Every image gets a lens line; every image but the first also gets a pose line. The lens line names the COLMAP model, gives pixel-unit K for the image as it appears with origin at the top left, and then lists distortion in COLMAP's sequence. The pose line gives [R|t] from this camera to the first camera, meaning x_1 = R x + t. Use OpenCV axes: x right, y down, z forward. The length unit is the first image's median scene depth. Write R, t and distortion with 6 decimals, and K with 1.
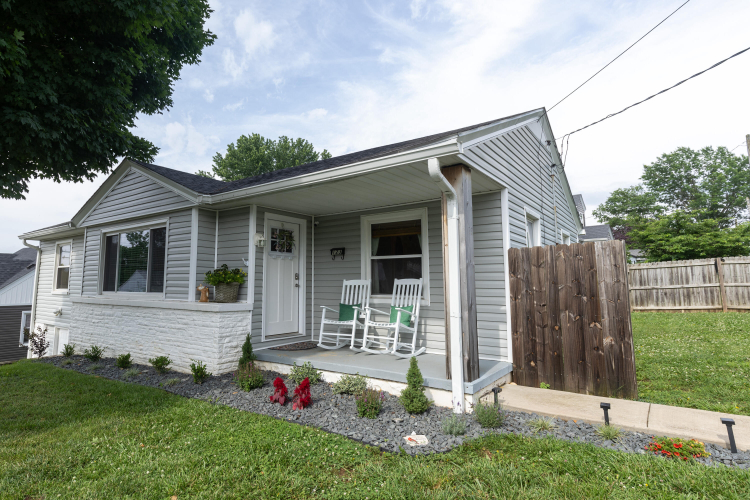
lens RADIAL K [[398.4, 0, 349.1], [0, 398.4, 245.5], [0, 0, 1]] dist [0.008181, -0.000205]
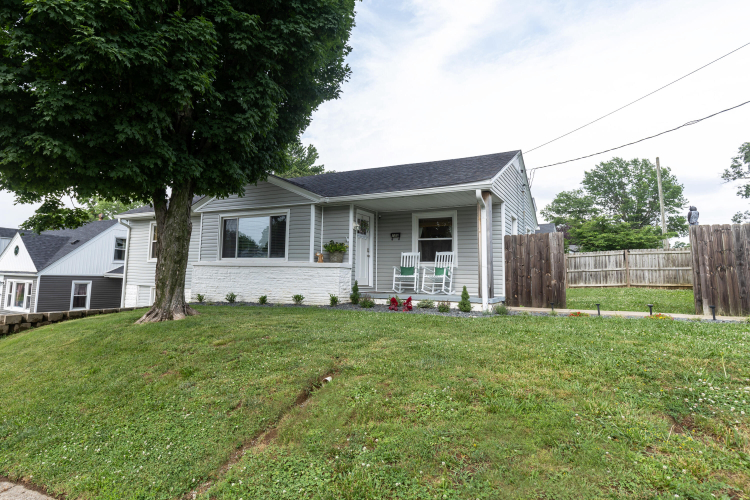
lens RADIAL K [[409.9, 0, 352.4], [0, 409.9, 241.3], [0, 0, 1]] dist [0.015497, -0.000956]
pose [[0.991931, 0.030447, 0.123070, -0.419818], [-0.032150, 0.999412, 0.011876, 0.028041], [-0.122636, -0.015737, 0.992327, -0.629564]]
